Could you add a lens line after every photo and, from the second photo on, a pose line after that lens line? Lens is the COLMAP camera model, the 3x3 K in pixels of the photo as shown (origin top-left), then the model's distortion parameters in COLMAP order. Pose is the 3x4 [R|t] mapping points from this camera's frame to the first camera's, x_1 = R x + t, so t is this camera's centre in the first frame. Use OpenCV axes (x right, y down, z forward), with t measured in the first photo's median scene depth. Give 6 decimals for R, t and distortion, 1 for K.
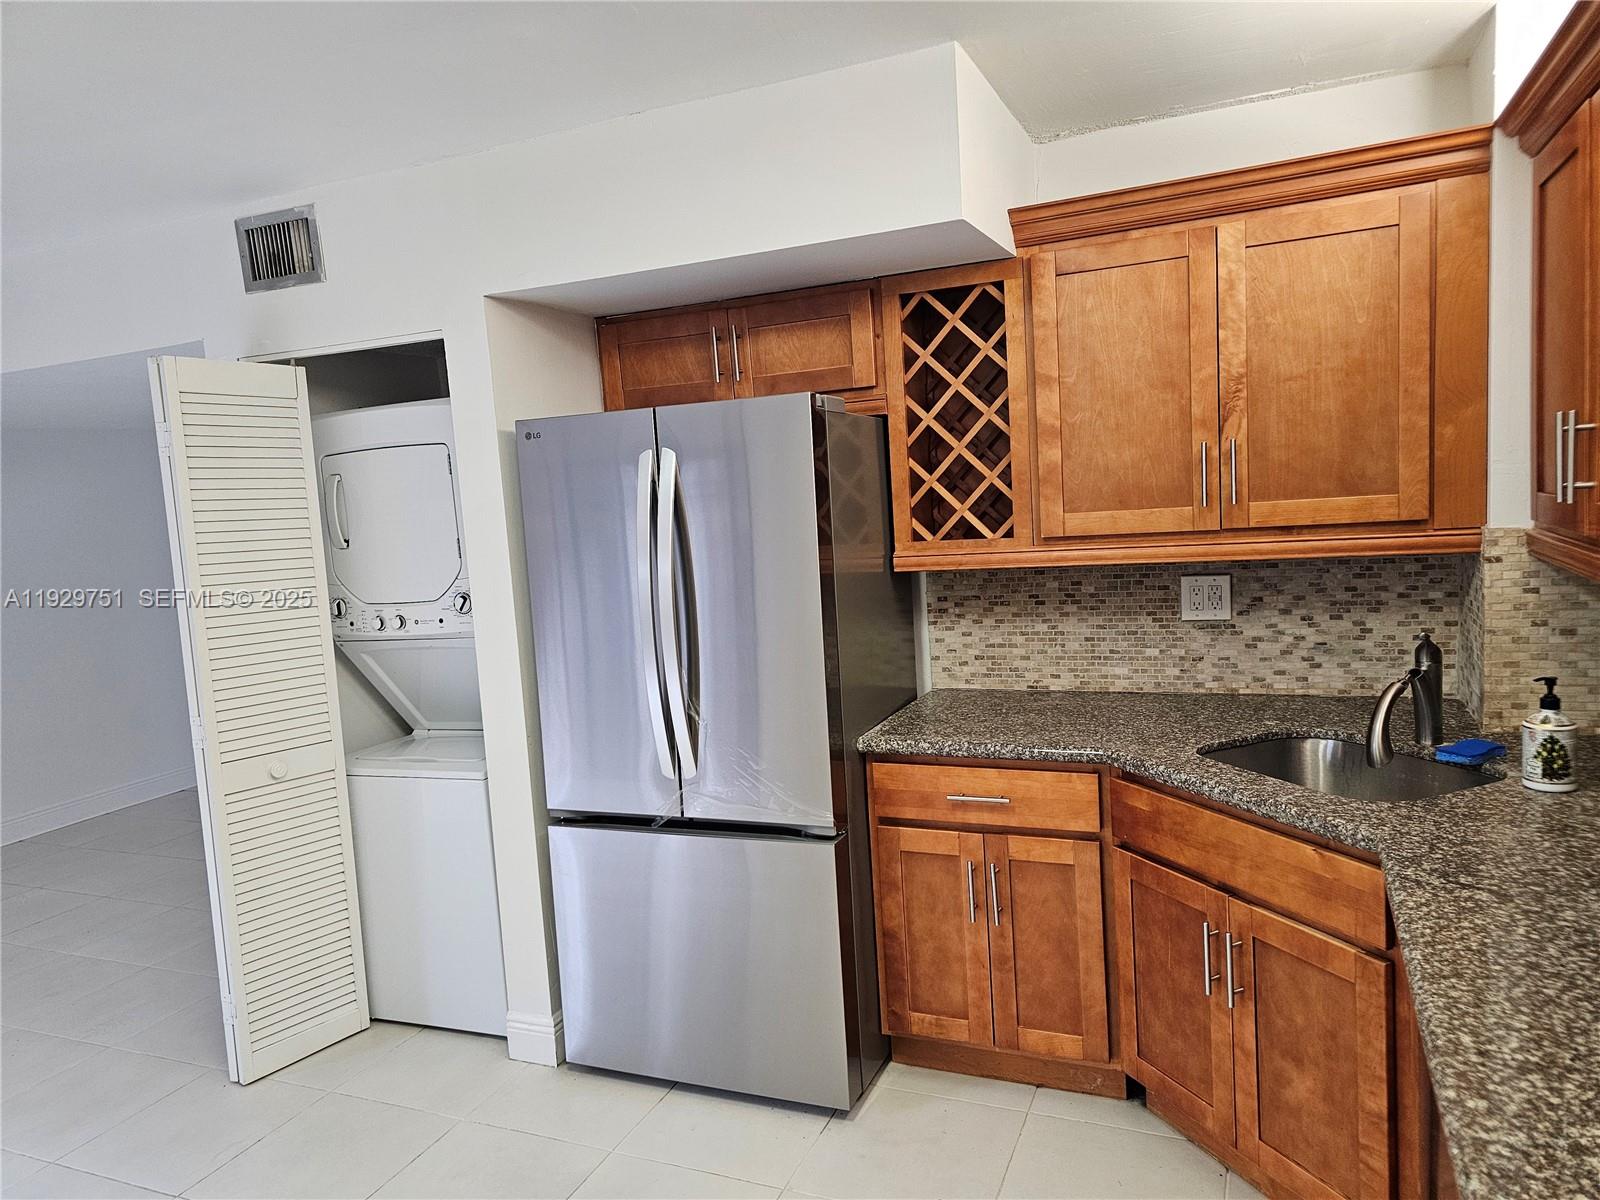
lens RADIAL K [[1069.3, 0, 796.2], [0, 1069.3, 615.2], [0, 0, 1]] dist [0.048244, -0.005115]
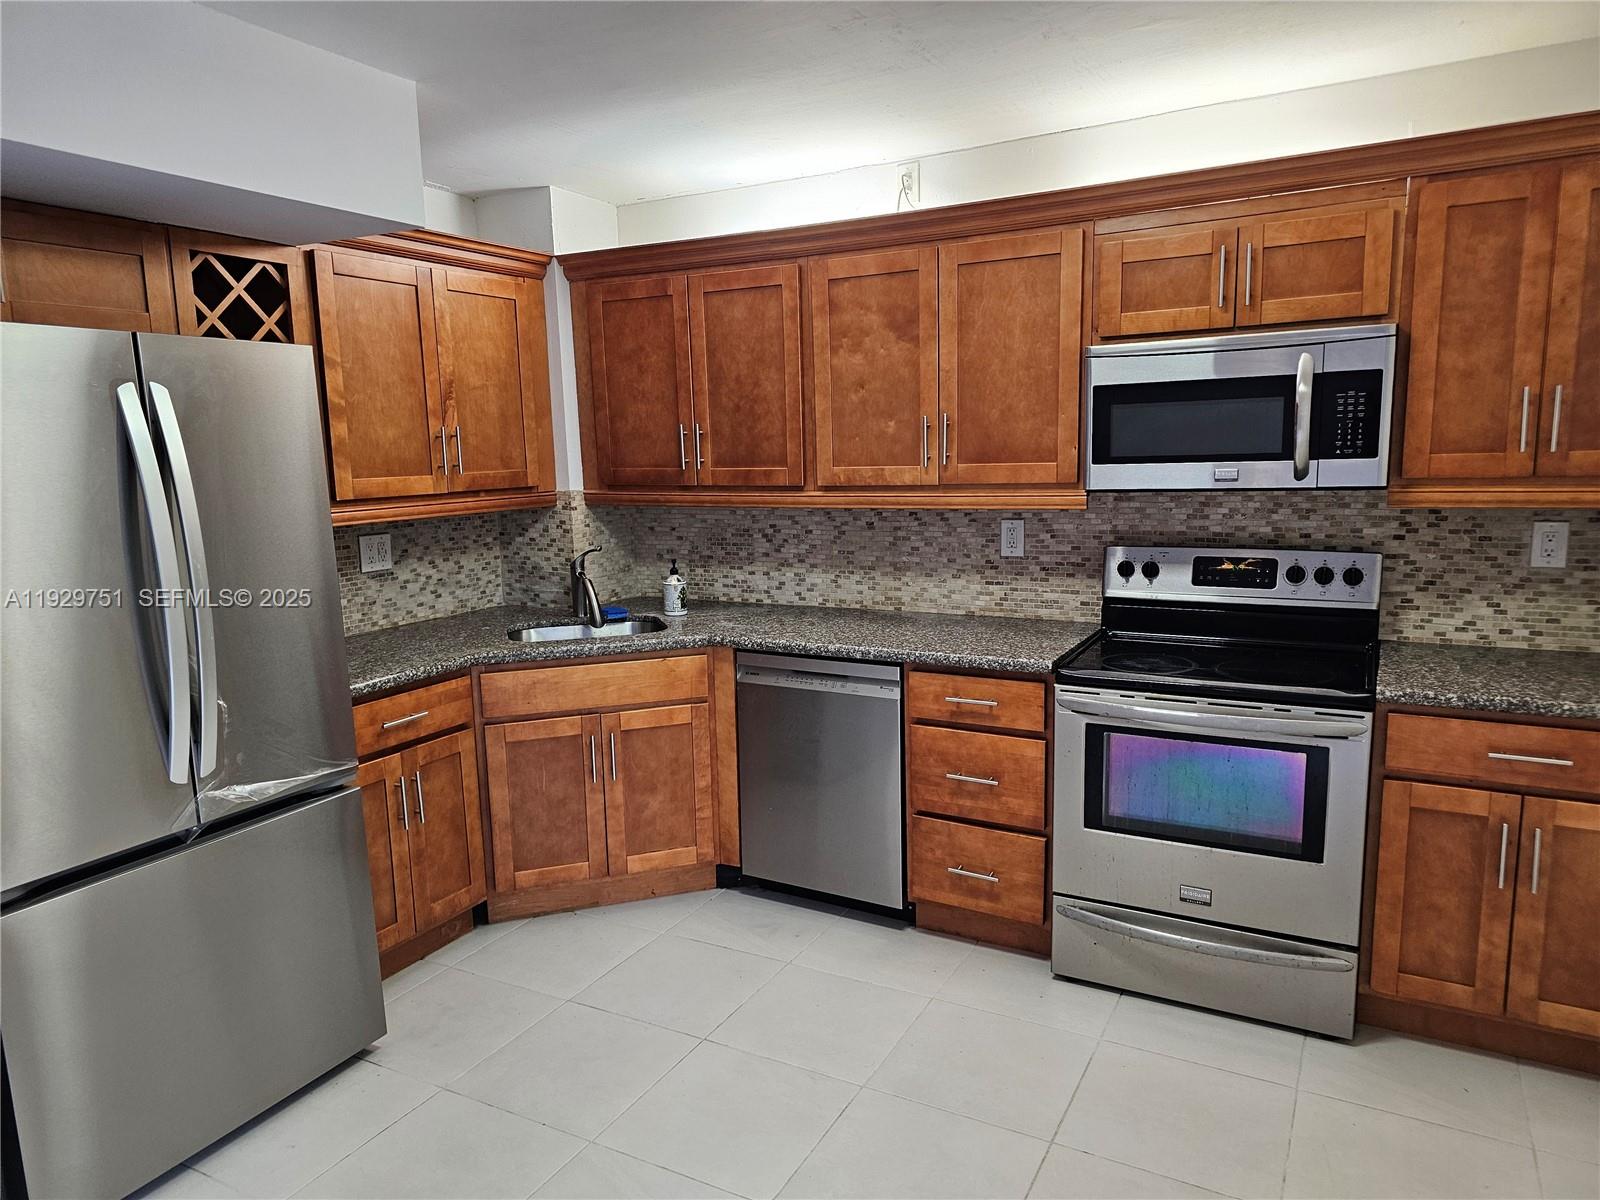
lens RADIAL K [[1069.3, 0, 796.2], [0, 1069.3, 615.2], [0, 0, 1]] dist [0.048244, -0.005115]
pose [[0.099302, -0.099556, 0.990065, -0.862390], [0.136408, 0.986951, 0.085562, 0.015786], [-0.985663, 0.126556, 0.111586, 0.404335]]
